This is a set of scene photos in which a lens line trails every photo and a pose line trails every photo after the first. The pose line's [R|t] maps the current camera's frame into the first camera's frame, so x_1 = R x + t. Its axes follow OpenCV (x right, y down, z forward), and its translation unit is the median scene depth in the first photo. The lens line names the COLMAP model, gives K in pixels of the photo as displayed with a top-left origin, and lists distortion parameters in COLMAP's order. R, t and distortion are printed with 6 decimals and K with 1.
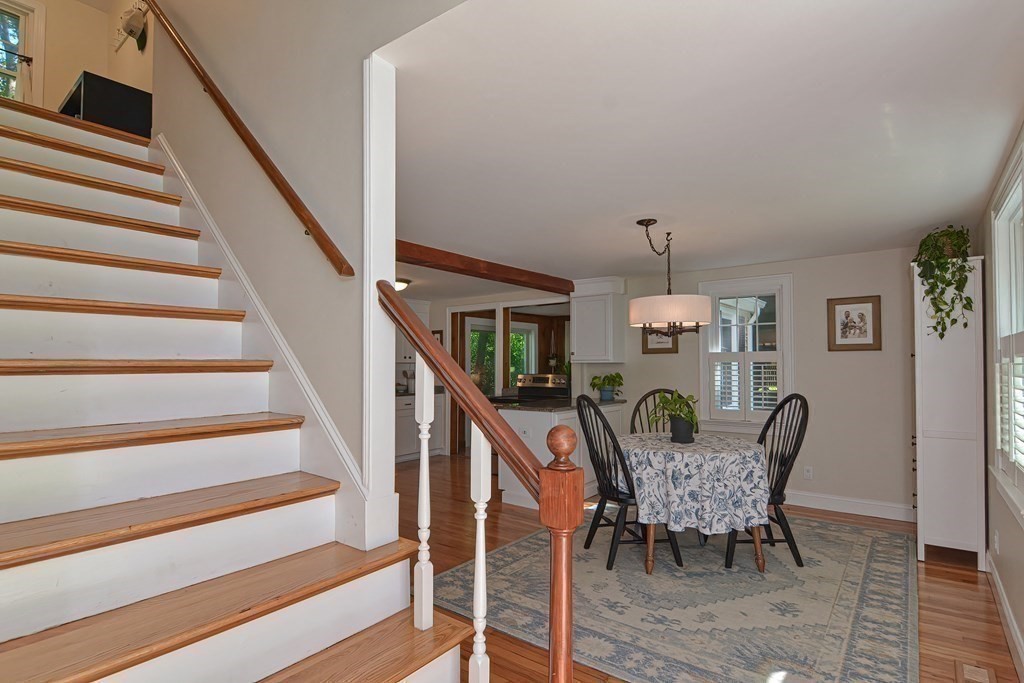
lens RADIAL K [[521.7, 0, 507.6], [0, 521.7, 348.2], [0, 0, 1]] dist [-0.005095, -0.003208]
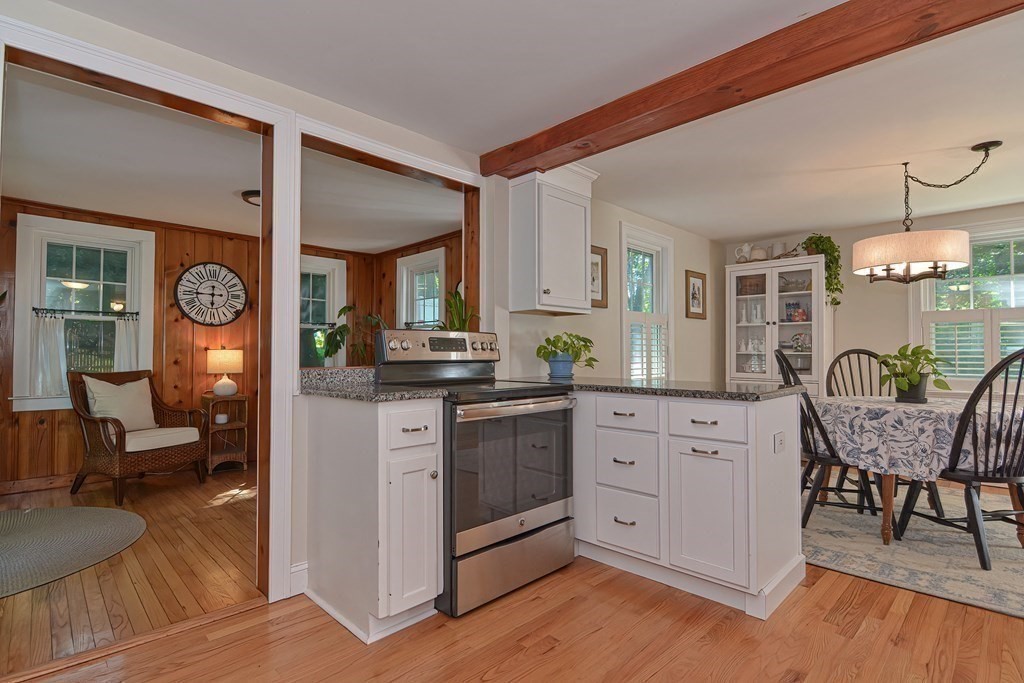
lens RADIAL K [[496.4, 0, 518.3], [0, 496.4, 343.2], [0, 0, 1]] dist [0.001161, -0.008091]
pose [[0.121906, 0.023210, 0.992270, -0.612071], [-0.031663, 0.999309, -0.019485, 0.121070], [-0.992036, -0.029043, 0.122557, 1.623134]]
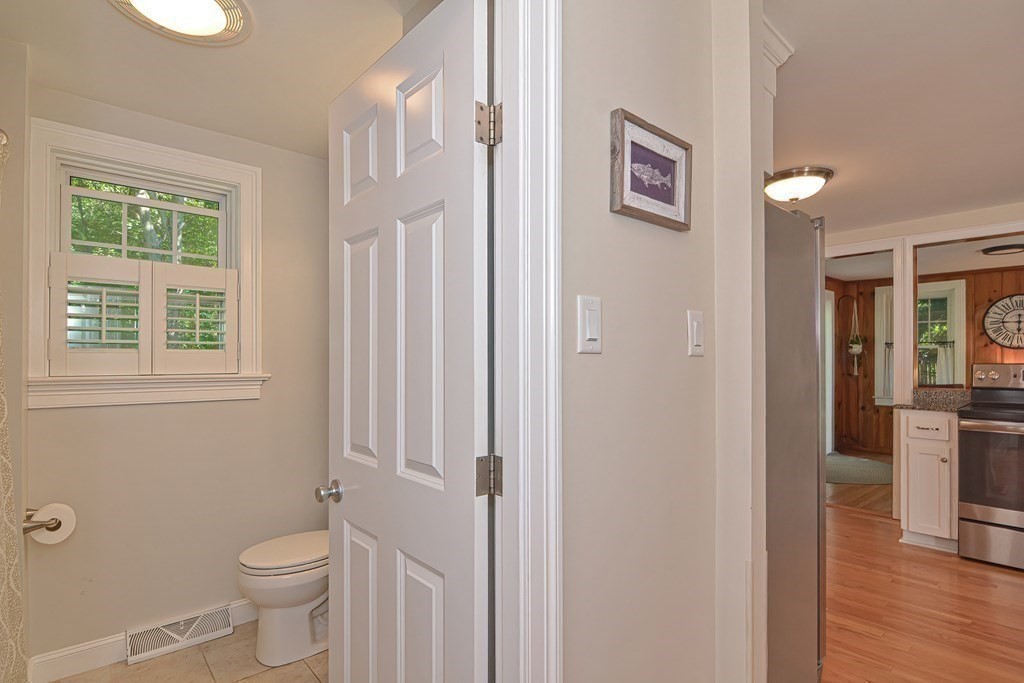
lens RADIAL K [[496.4, 0, 496.7], [0, 496.4, 359.0], [0, 0, 1]] dist [0.001161, -0.008091]
pose [[0.979924, -0.001384, -0.199366, -0.684699], [0.007725, 0.999489, 0.031030, 0.046559], [0.199221, -0.031947, 0.979434, 0.775240]]
